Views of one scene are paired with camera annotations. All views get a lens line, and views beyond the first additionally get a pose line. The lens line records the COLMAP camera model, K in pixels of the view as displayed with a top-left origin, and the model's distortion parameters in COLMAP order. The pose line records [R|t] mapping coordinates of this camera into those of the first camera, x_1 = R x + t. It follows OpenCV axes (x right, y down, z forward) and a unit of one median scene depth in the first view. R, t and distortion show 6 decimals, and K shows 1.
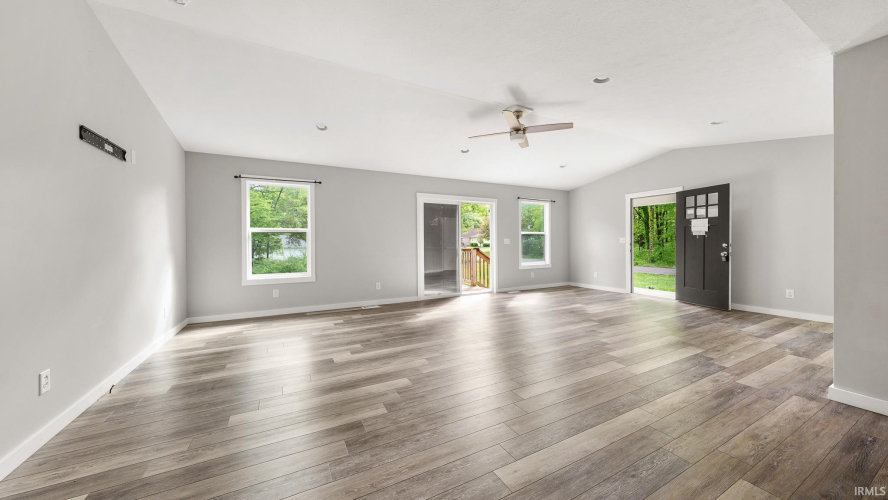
lens RADIAL K [[311.0, 0, 445.9], [0, 311.0, 245.4], [0, 0, 1]] dist [-0.001377, -0.000083]
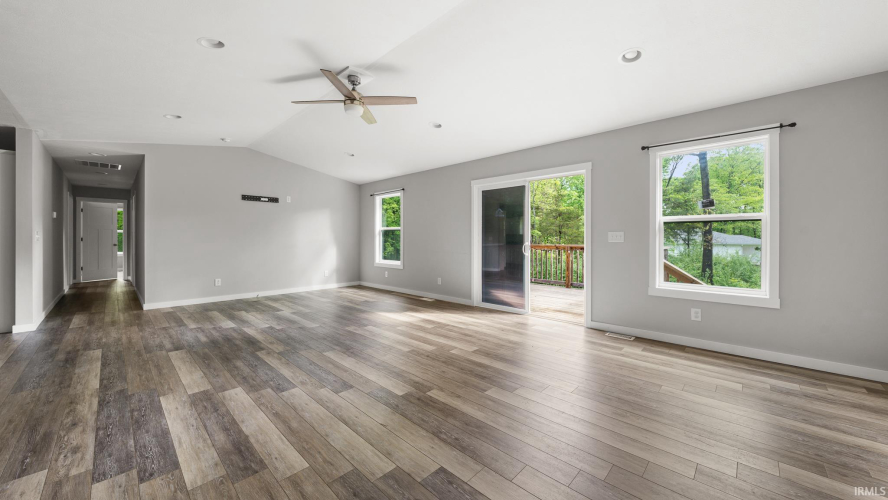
lens RADIAL K [[326.6, 0, 444.0], [0, 326.6, 242.8], [0, 0, 1]] dist [0.001728, 0.000383]
pose [[0.293222, 0.018076, -0.955873, 1.337994], [-0.012329, 0.999810, 0.015125, -0.018408], [0.955965, 0.007350, 0.293389, 1.173967]]
